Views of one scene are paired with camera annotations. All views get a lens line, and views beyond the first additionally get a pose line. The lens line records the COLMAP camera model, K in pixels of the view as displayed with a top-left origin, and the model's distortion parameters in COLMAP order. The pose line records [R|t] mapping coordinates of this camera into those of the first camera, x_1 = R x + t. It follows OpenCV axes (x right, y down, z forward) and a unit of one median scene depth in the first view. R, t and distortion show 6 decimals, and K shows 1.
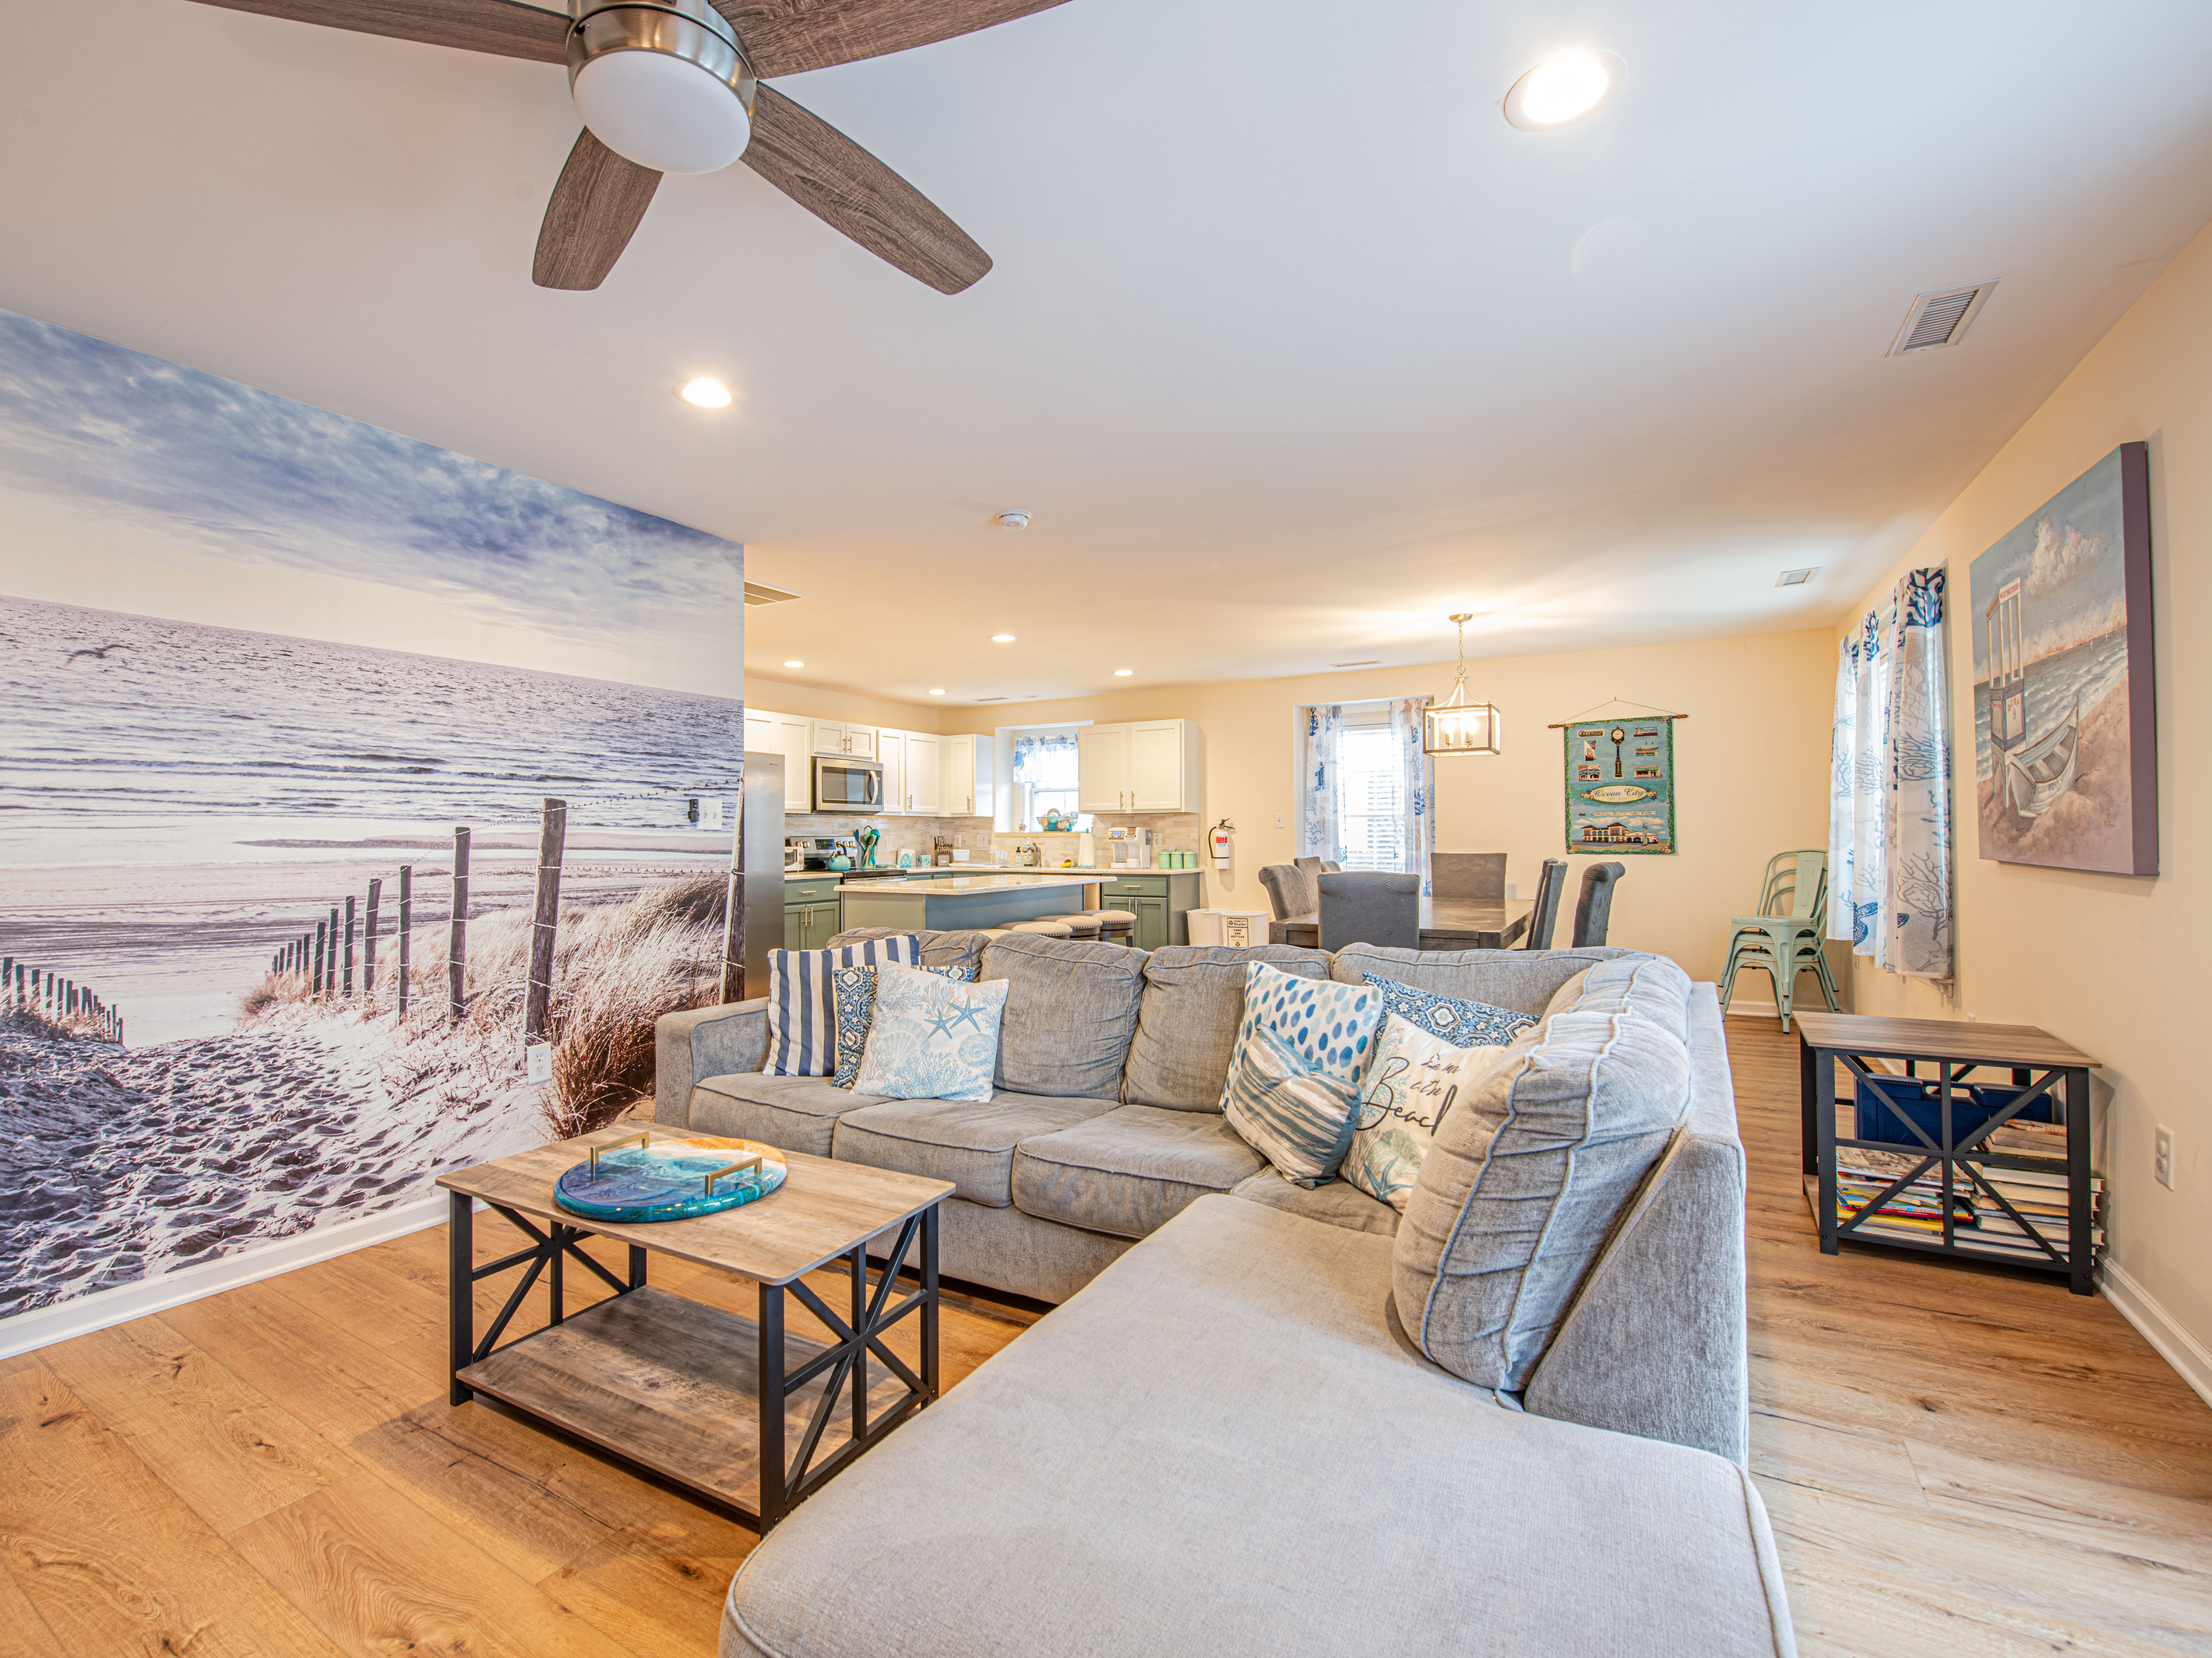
lens RADIAL K [[992.1, 0, 1056.6], [0, 992.1, 816.8], [0, 0, 1]] dist [-0.004732, -0.000766]
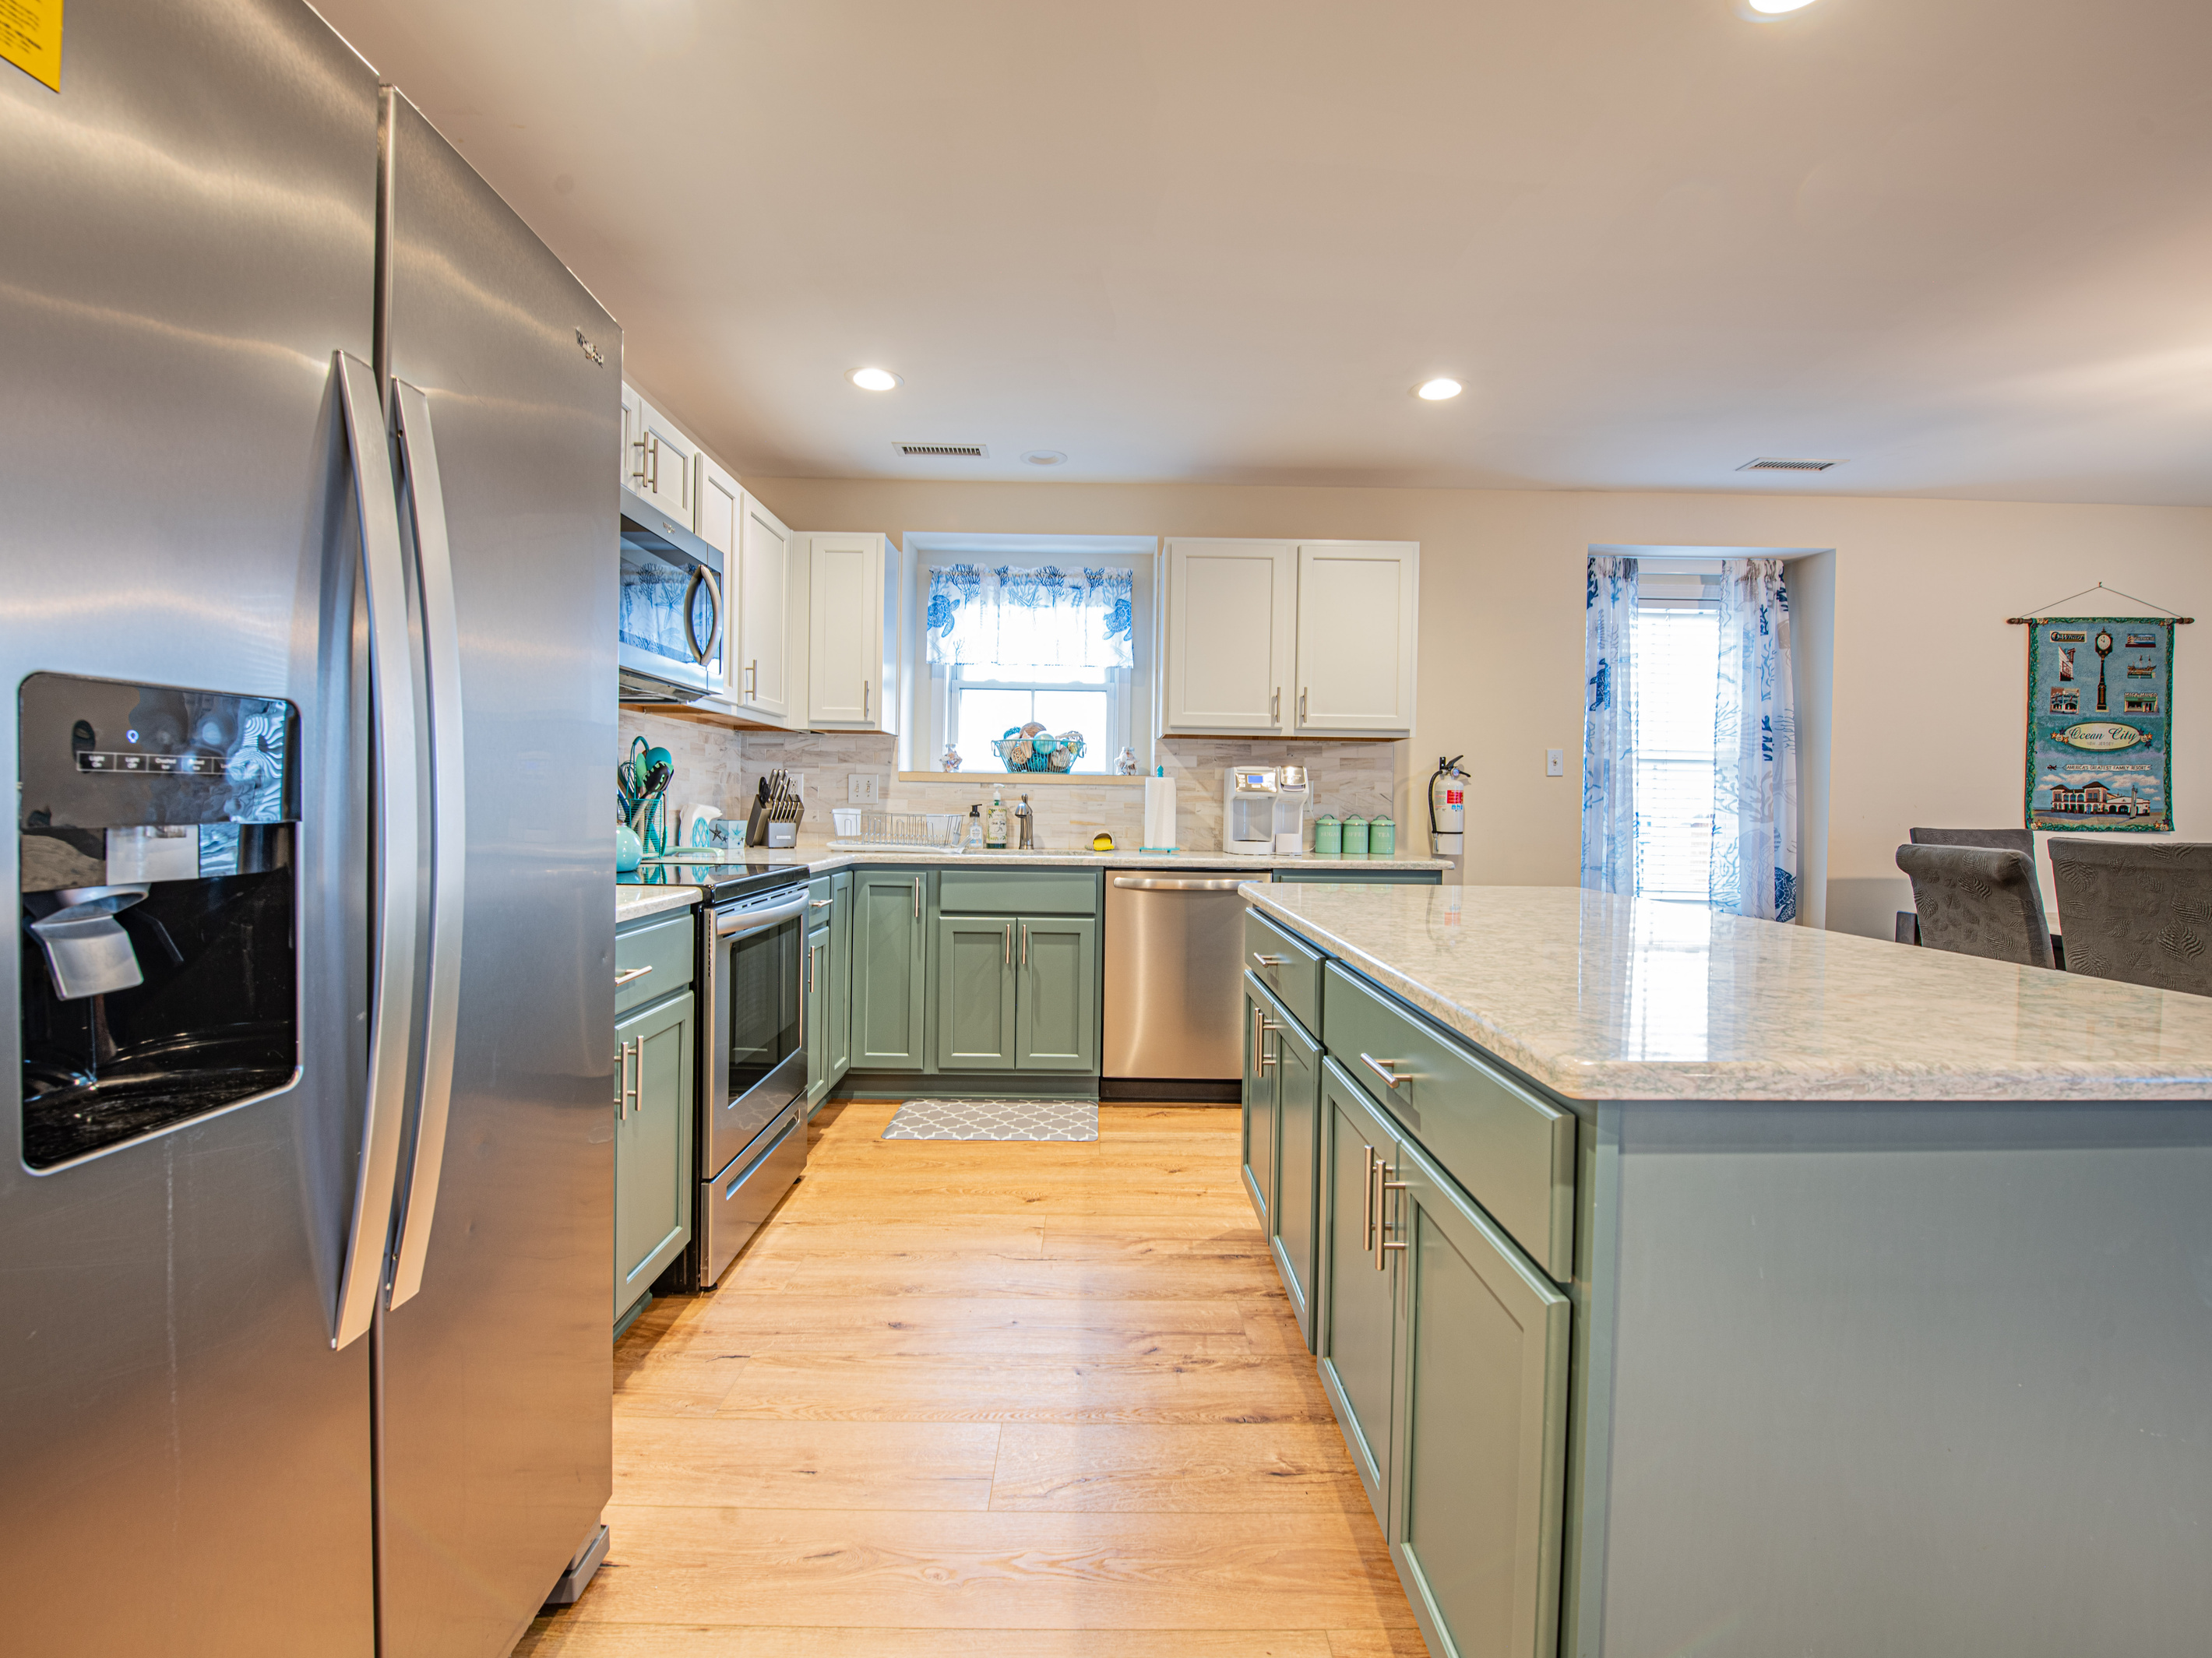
lens RADIAL K [[1051.6, 0, 1106.5], [0, 1051.6, 819.5], [0, 0, 1]] dist [-0.009167, -0.004235]
pose [[0.850858, 0.006804, 0.525351, -0.271103], [-0.029465, 0.998960, 0.034783, 0.021694], [-0.524568, -0.045075, 0.850174, 0.652156]]
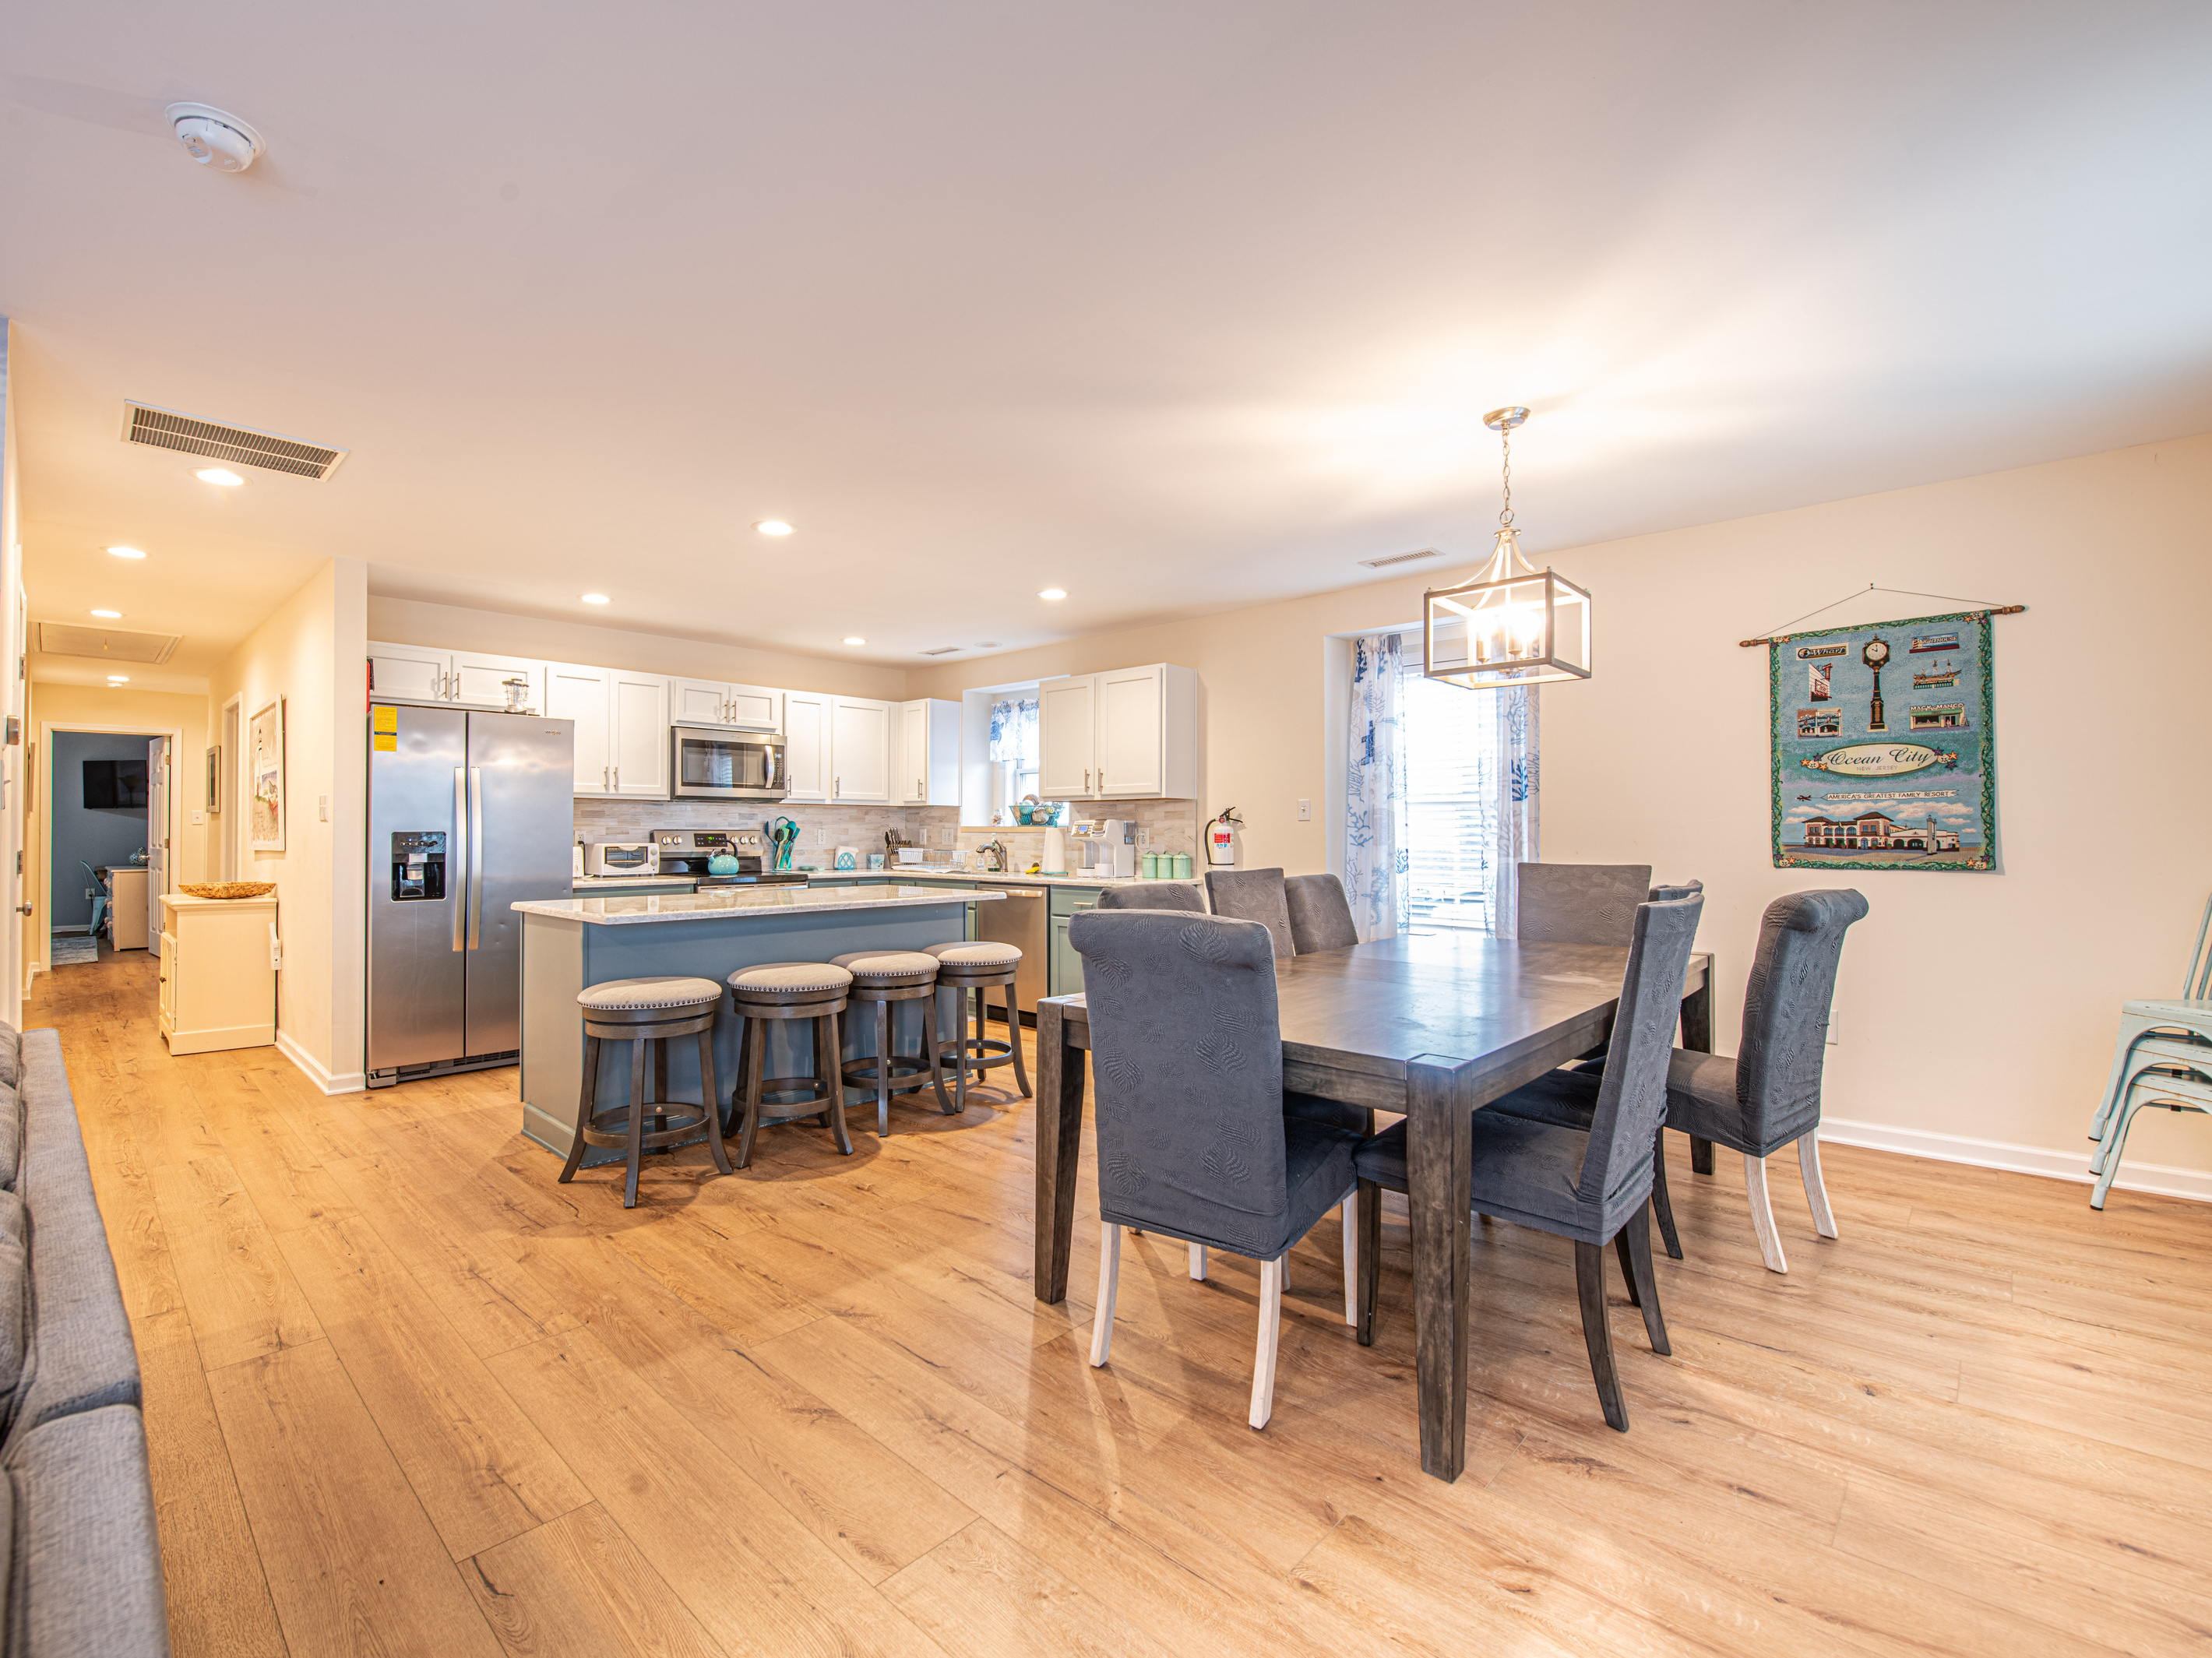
lens RADIAL K [[991.2, 0, 1034.0], [0, 991.2, 820.0], [0, 0, 1]] dist [-0.019107, 0.000242]
pose [[0.971719, 0.003061, -0.236119, 0.206055], [-0.001269, 0.999969, 0.007742, 0.005673], [0.236135, -0.007224, 0.971693, 0.310930]]
